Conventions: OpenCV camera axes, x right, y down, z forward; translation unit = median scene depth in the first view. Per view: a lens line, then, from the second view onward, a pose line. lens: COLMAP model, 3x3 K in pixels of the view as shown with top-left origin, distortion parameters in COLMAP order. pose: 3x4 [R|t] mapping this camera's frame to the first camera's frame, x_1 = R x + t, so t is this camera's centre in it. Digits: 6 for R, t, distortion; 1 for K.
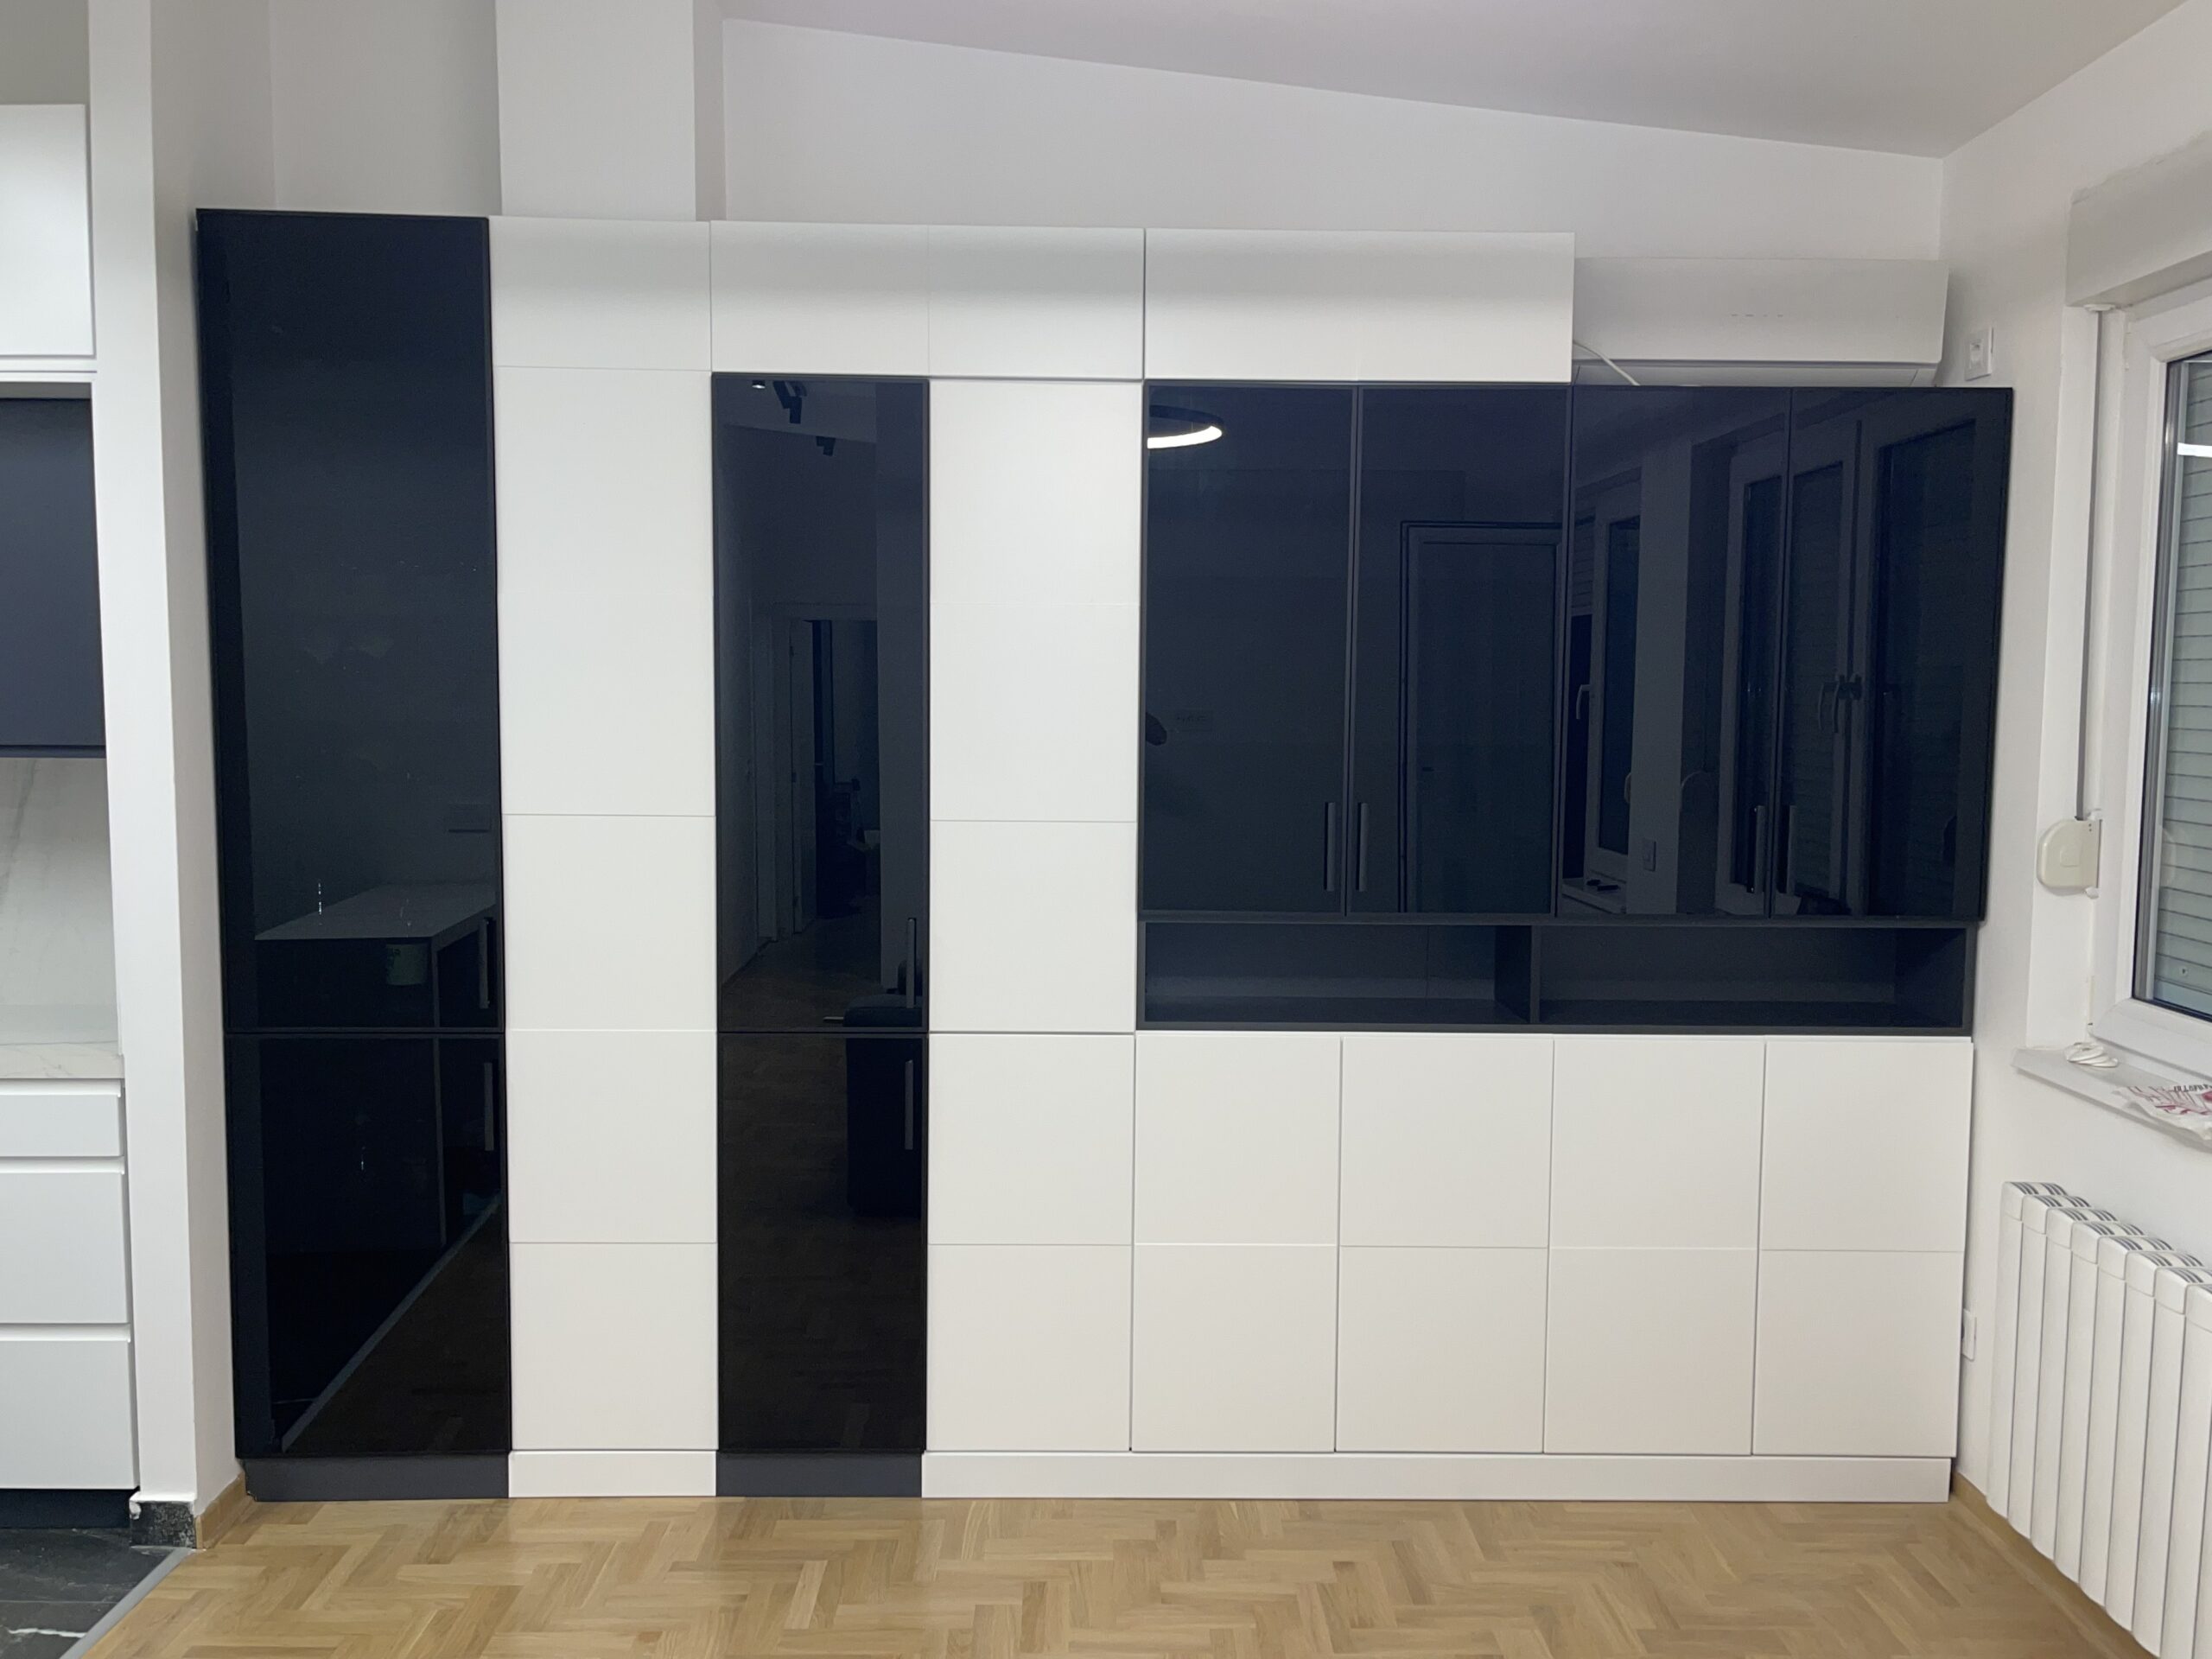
lens RADIAL K [[1816.0, 0, 1106.0], [0, 1816.0, 829.5], [0, 0, 1]] dist [-0.001610, 0.003132]
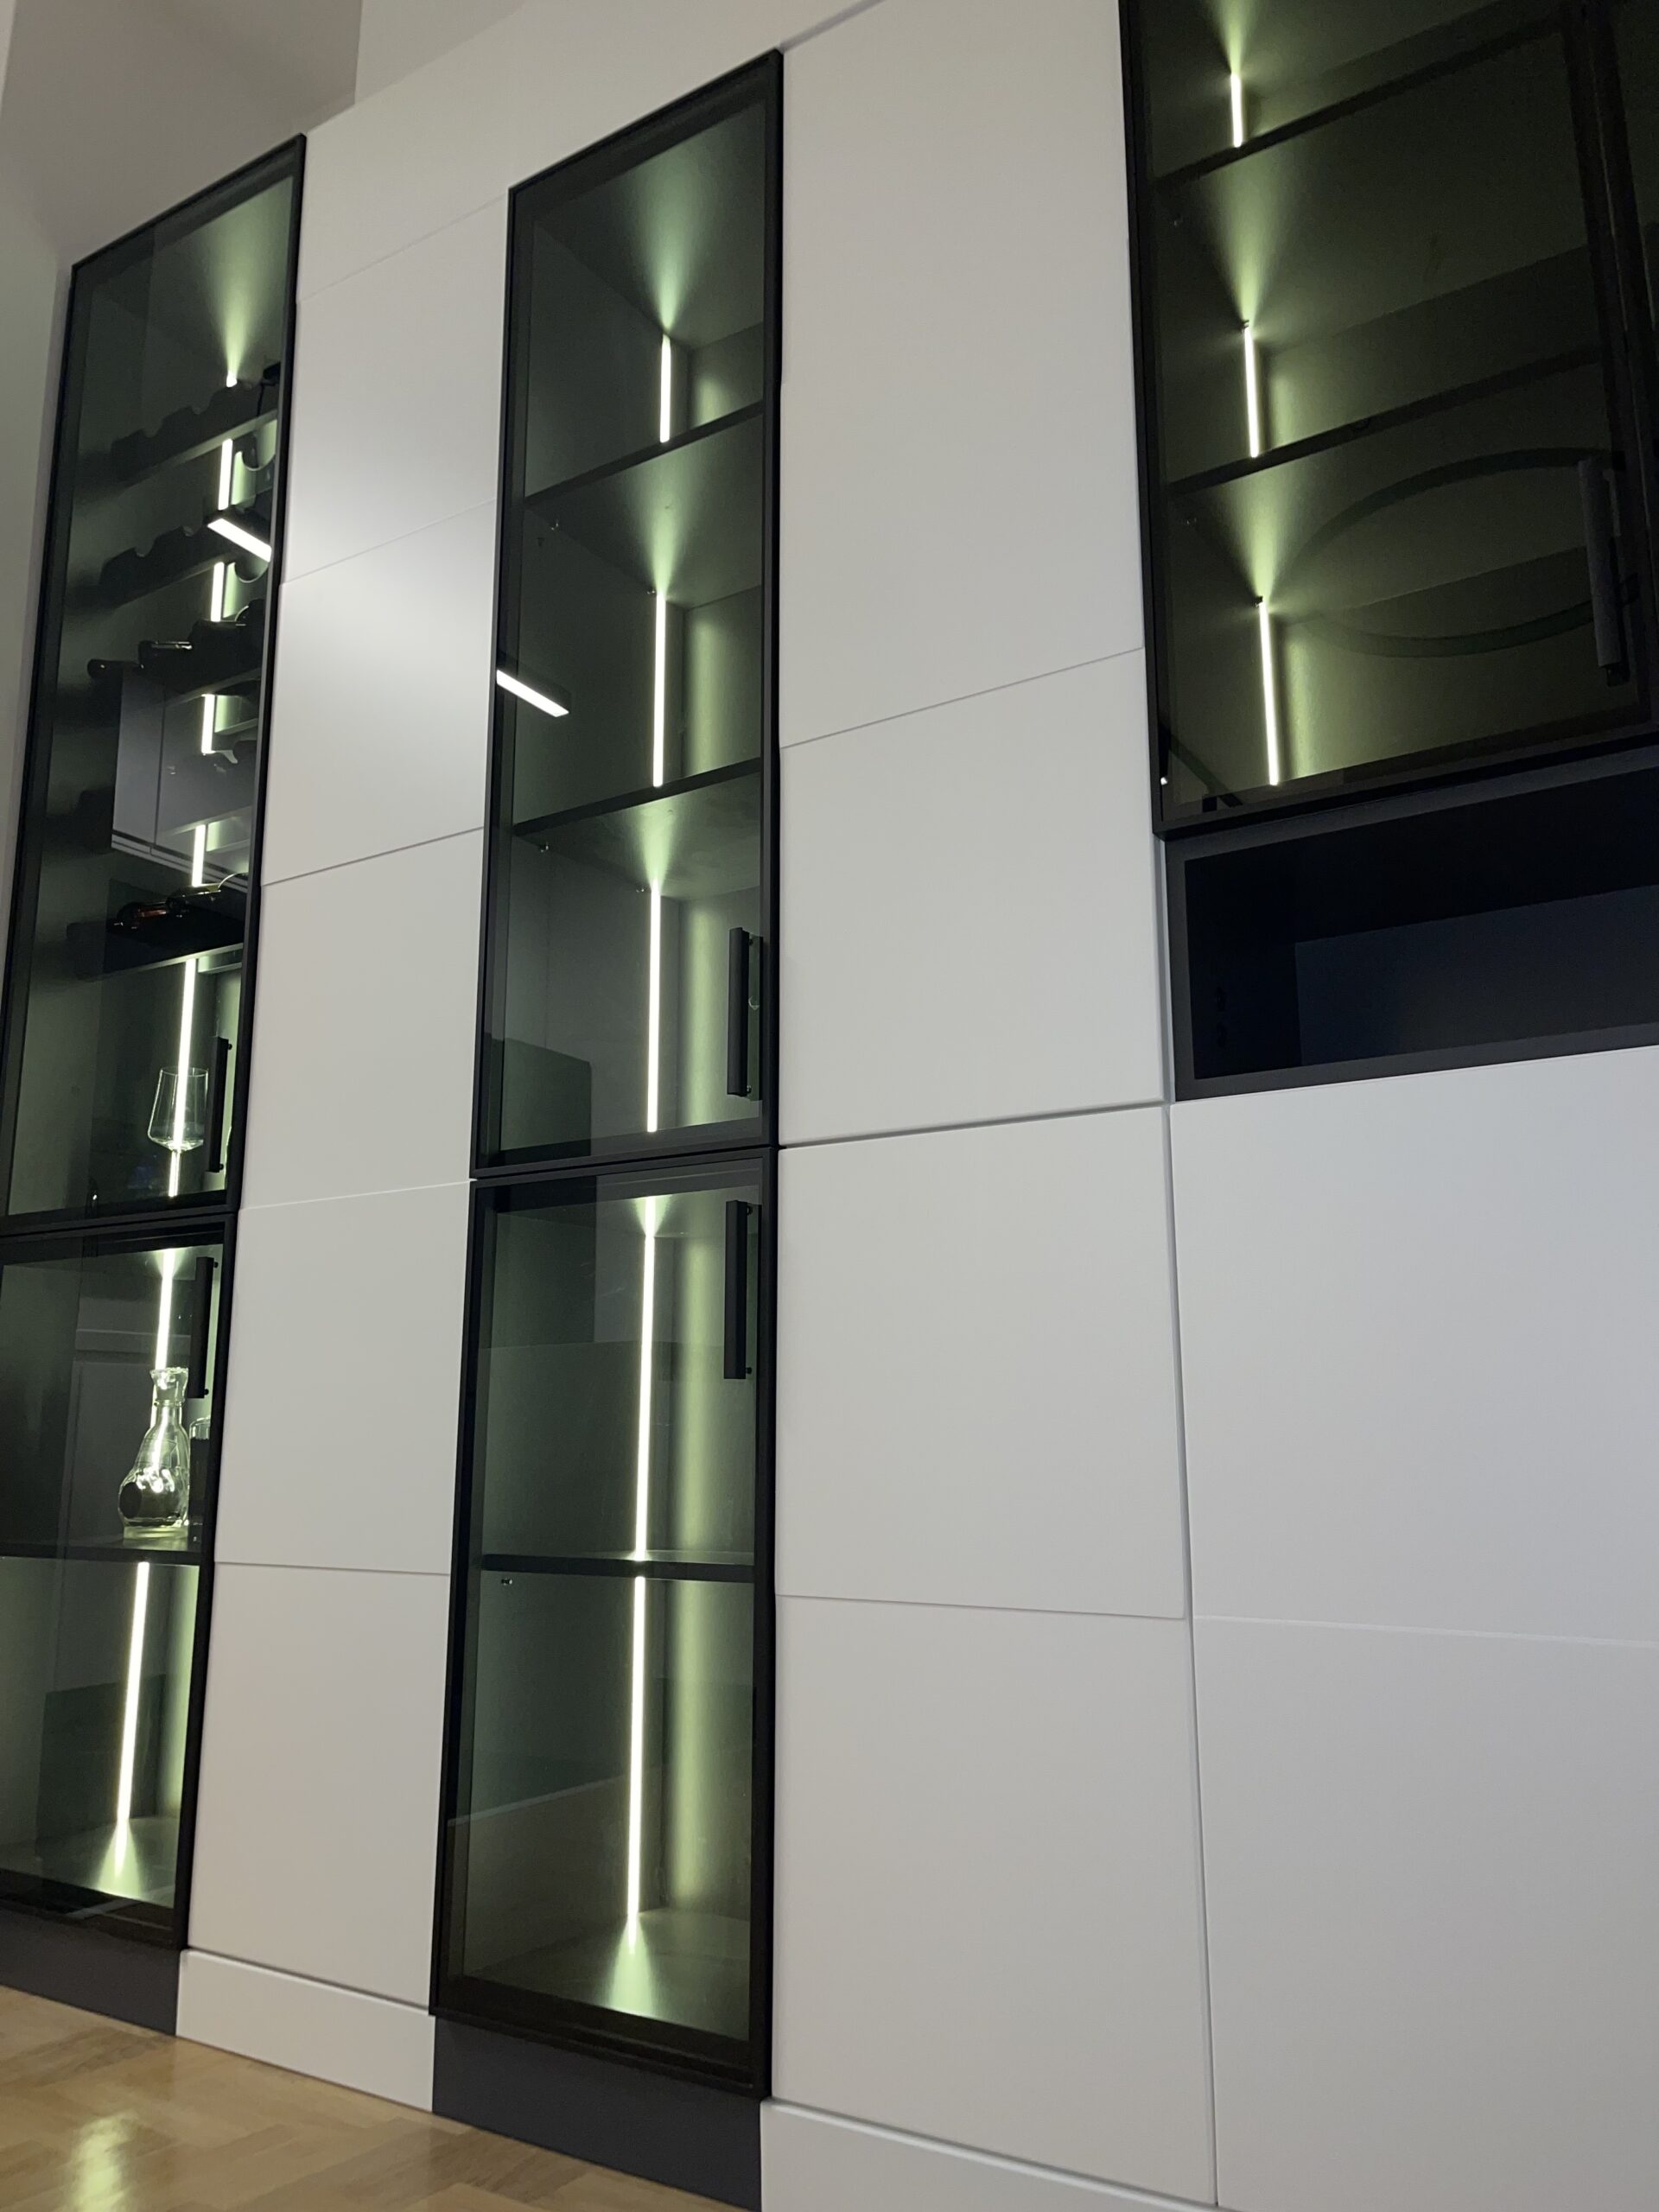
lens RADIAL K [[1682.2, 0, 834.0], [0, 1682.2, 1026.6], [0, 0, 1]] dist [0.004340, -0.048982]
pose [[0.827229, -0.141395, -0.543783, 0.177523], [-0.030468, 0.955105, -0.294695, 0.223247], [0.561038, 0.260348, 0.785783, 0.652330]]
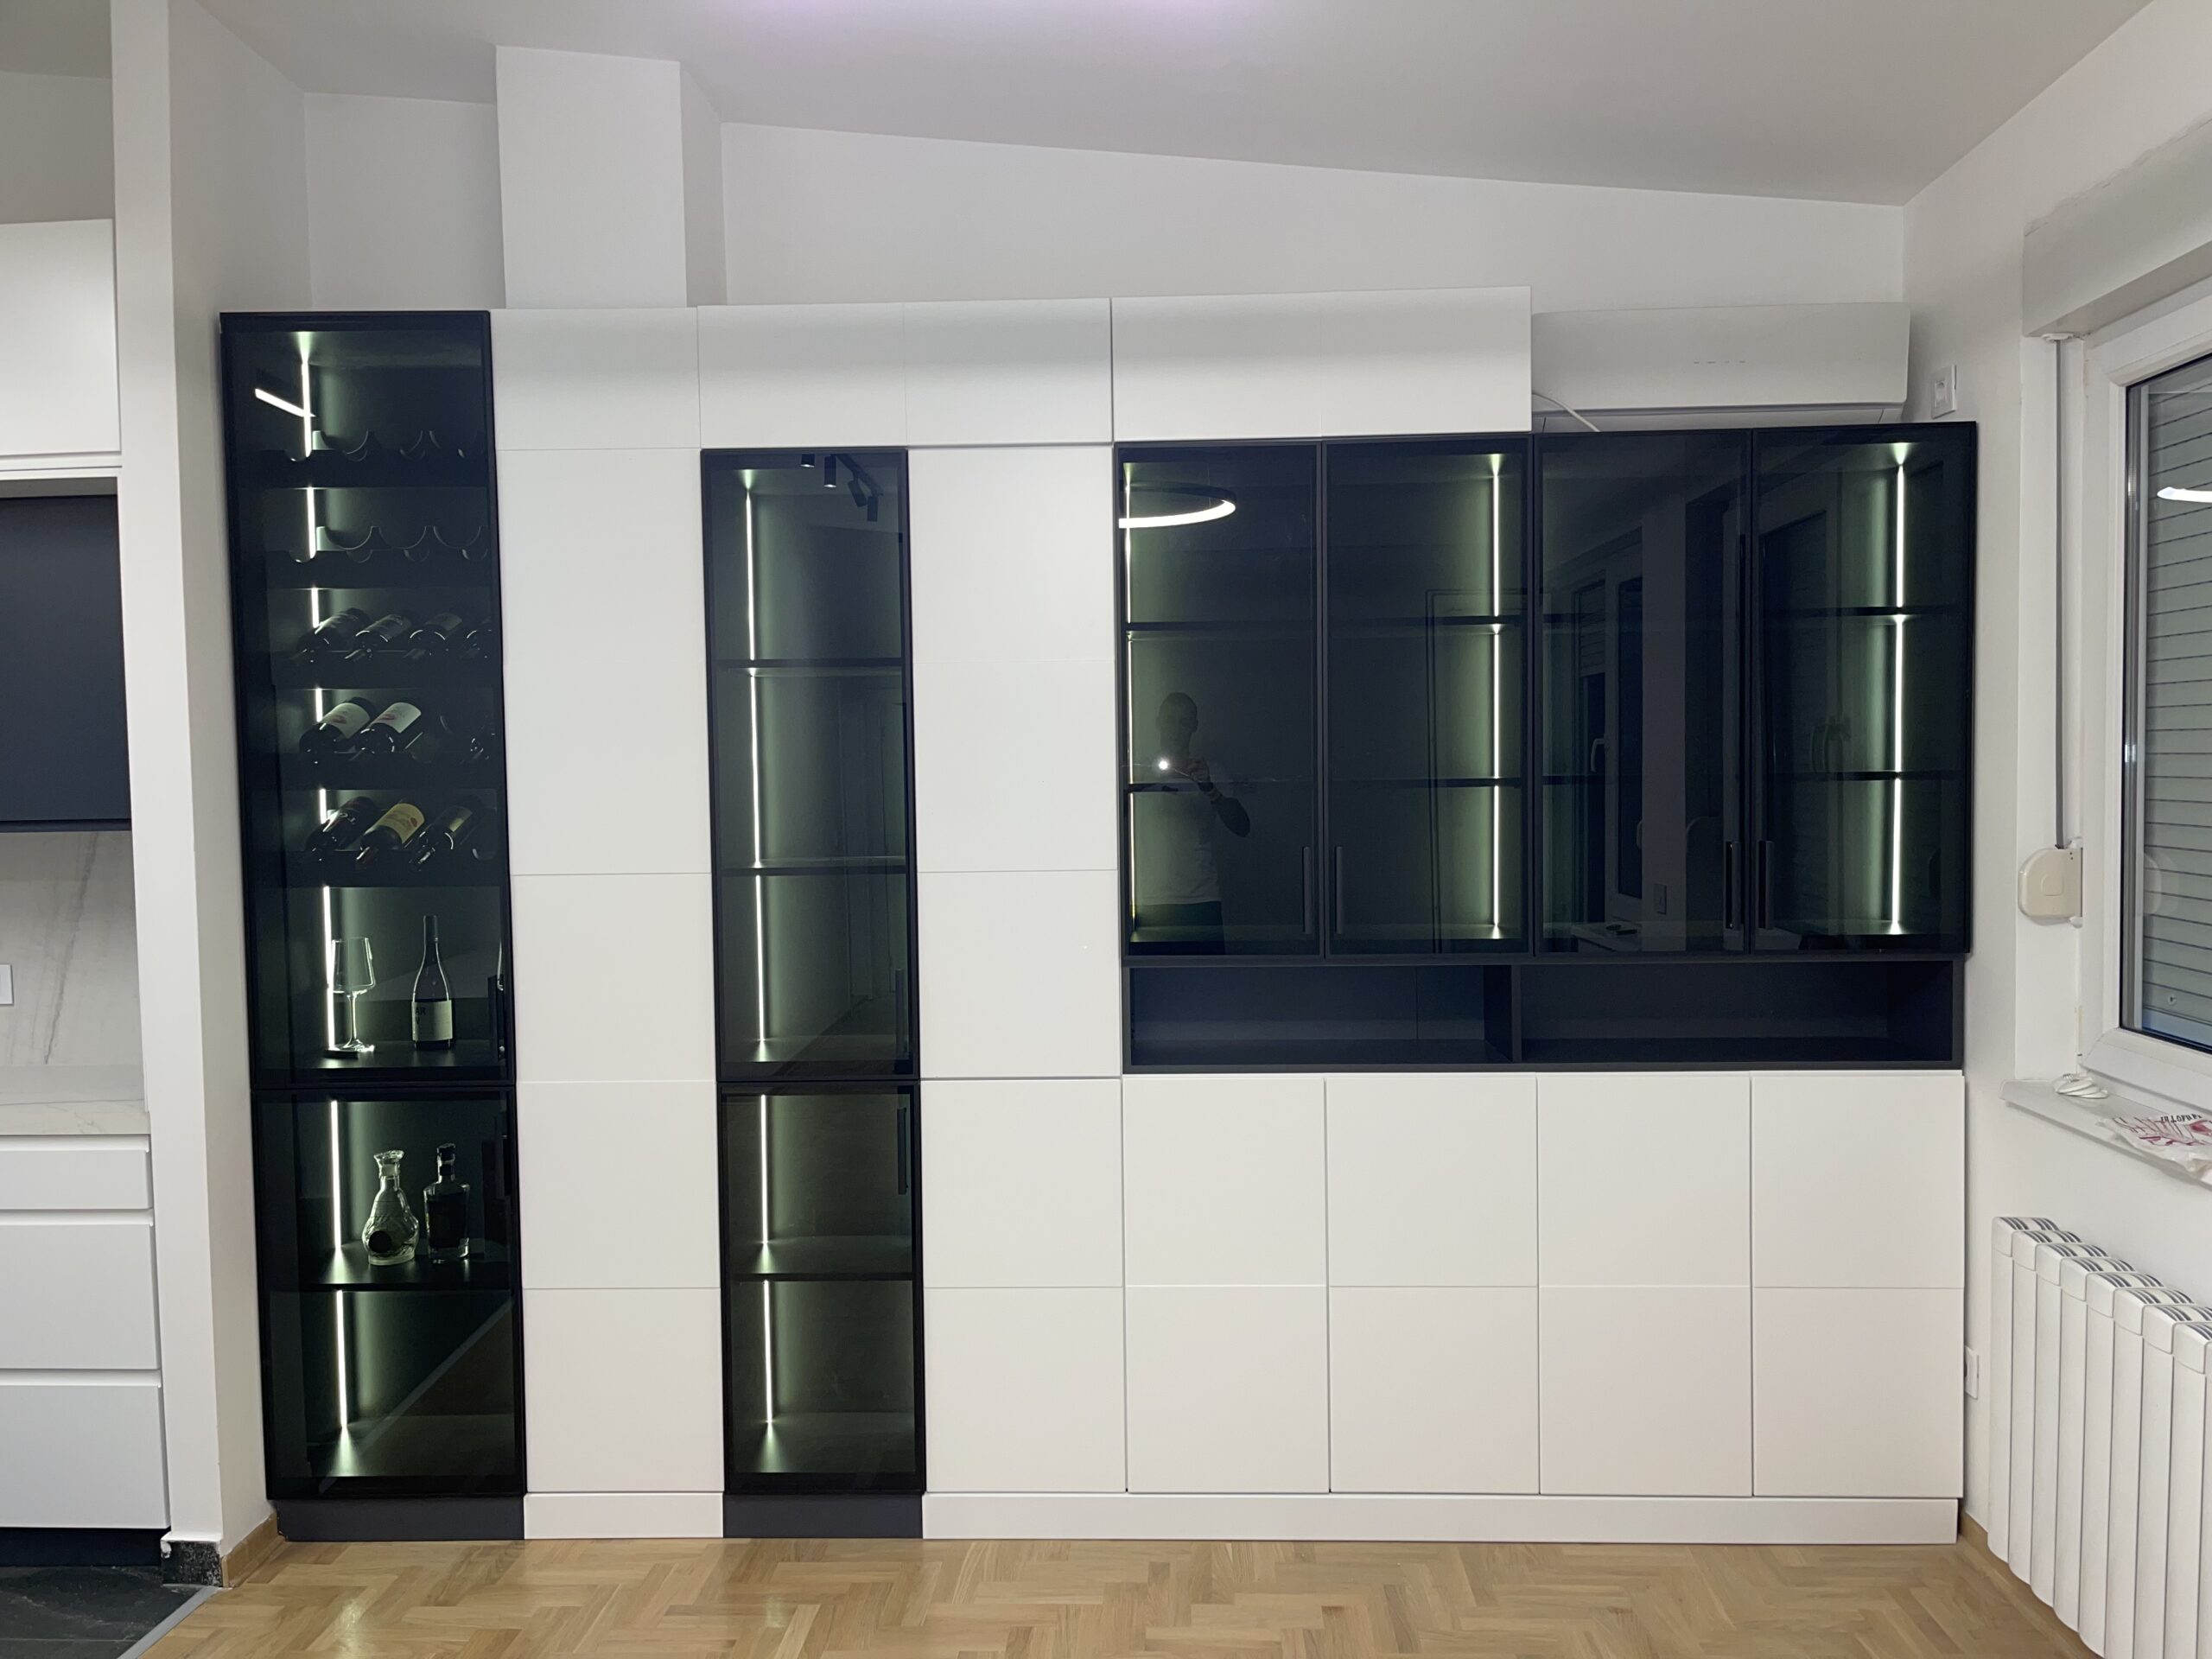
lens RADIAL K [[1665.2, 0, 1106.0], [0, 1665.2, 829.5], [0, 0, 1]] dist [0.029113, -0.049941]
pose [[0.998409, -0.021394, -0.052169, 0.061335], [0.019390, 0.999066, -0.038611, 0.009188], [0.052946, 0.037538, 0.997892, 0.058065]]
